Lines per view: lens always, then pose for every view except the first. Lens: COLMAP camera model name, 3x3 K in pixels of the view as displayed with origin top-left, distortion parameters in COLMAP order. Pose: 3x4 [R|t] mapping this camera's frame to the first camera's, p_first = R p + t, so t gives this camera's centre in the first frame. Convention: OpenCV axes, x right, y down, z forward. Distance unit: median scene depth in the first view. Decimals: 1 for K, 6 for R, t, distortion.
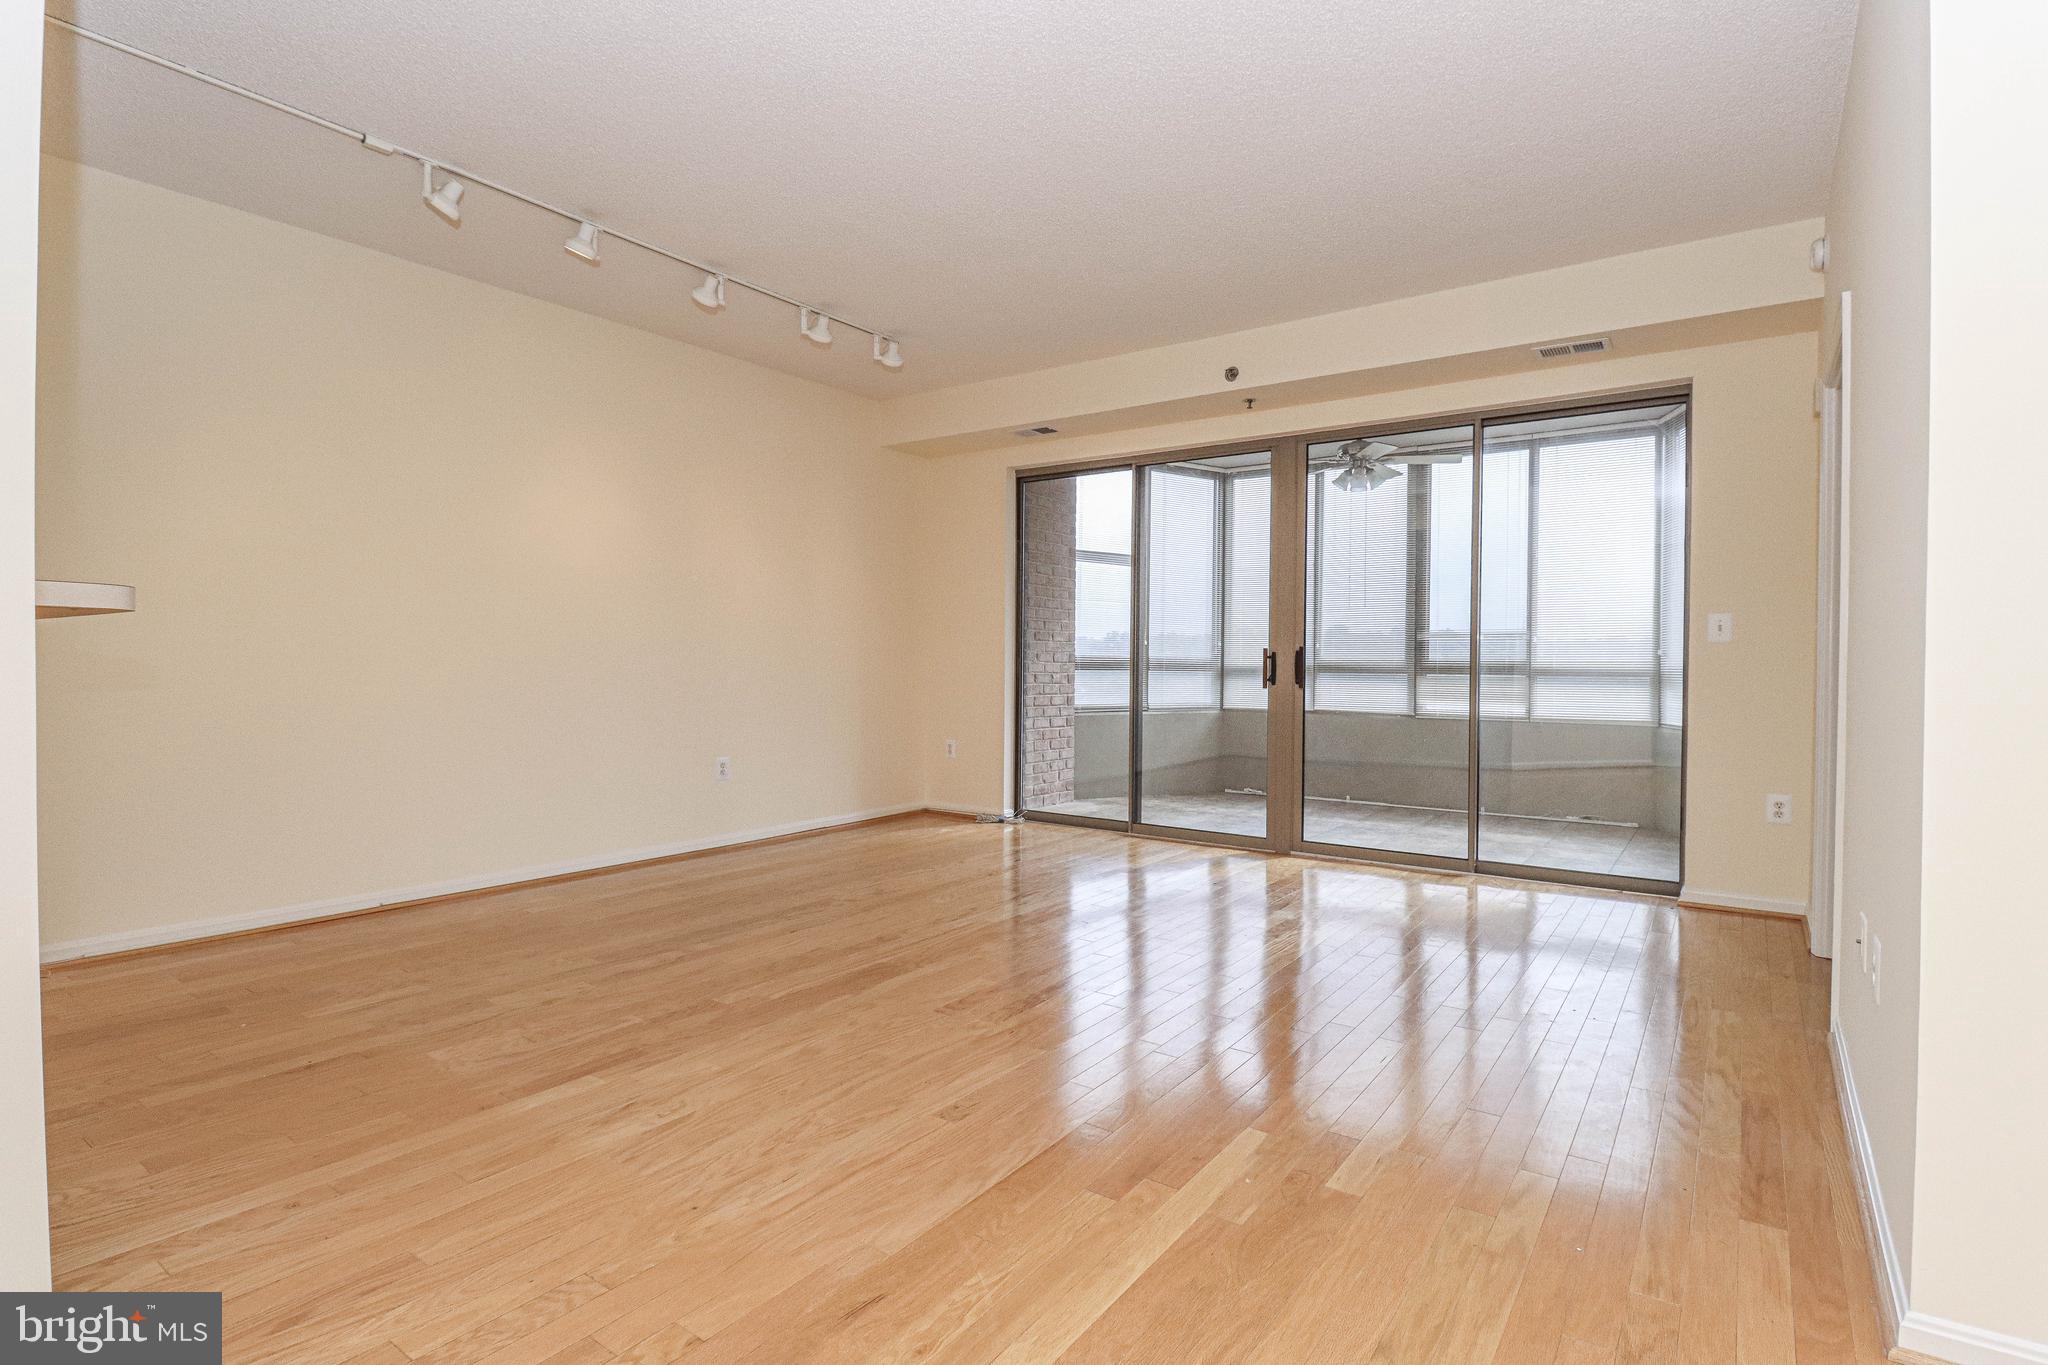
lens RADIAL K [[1000.1, 0, 1023.9], [0, 1000.1, 674.1], [0, 0, 1]] dist [-0.001912, -0.000672]
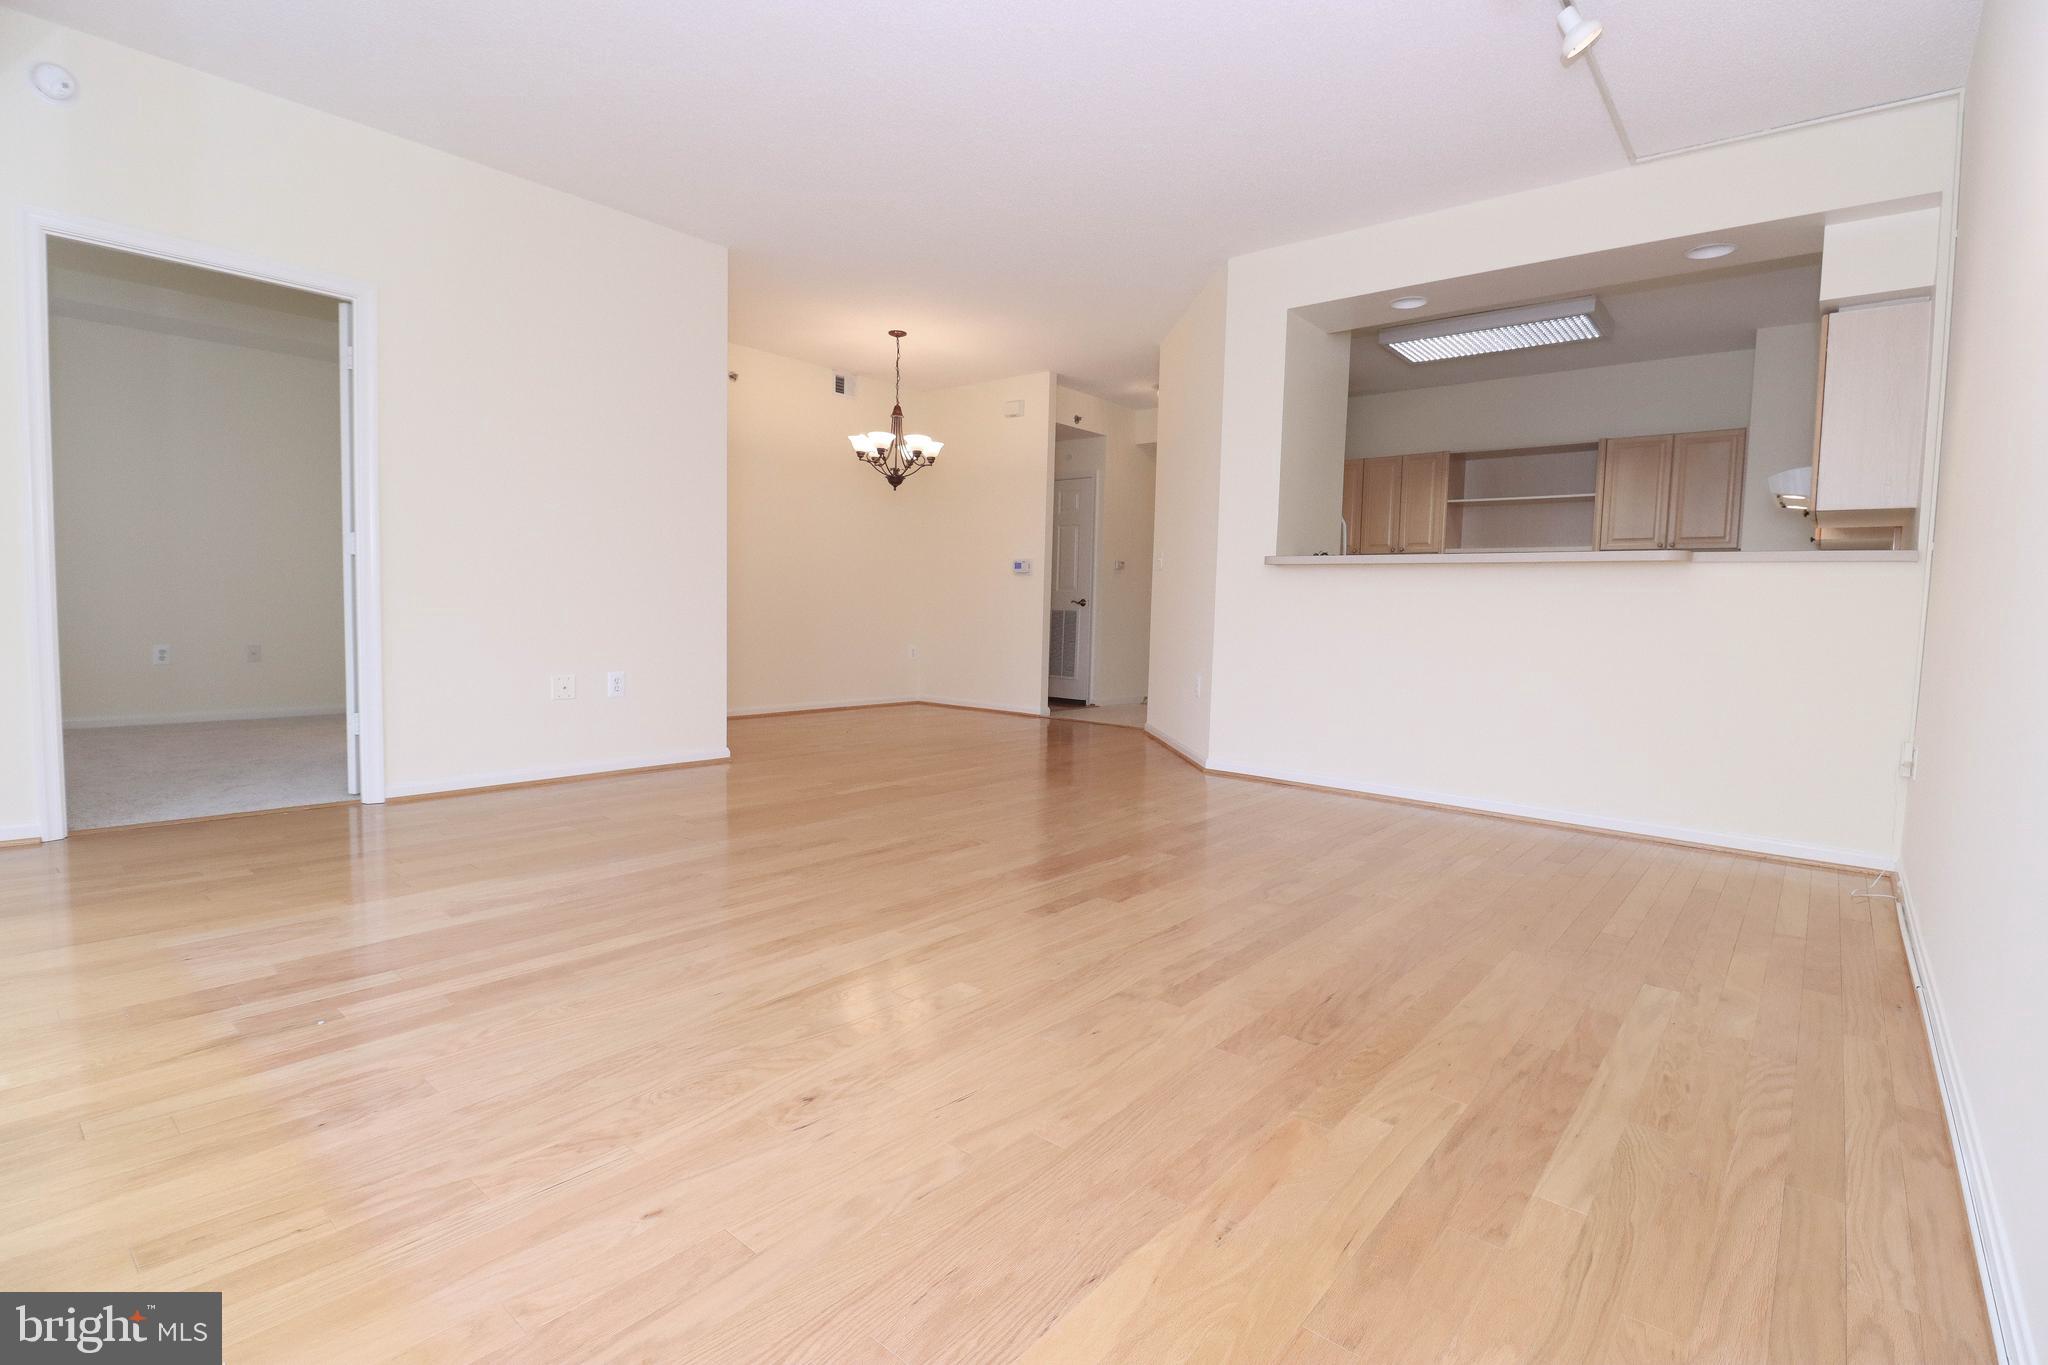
lens RADIAL K [[963.4, 0, 1036.3], [0, 963.4, 670.3], [0, 0, 1]] dist [0.000744, -0.014781]
pose [[-0.997044, -0.037061, 0.067302, -0.161811], [-0.031562, 0.996214, 0.081003, 0.017383], [-0.070049, 0.078640, -0.994439, 1.595137]]
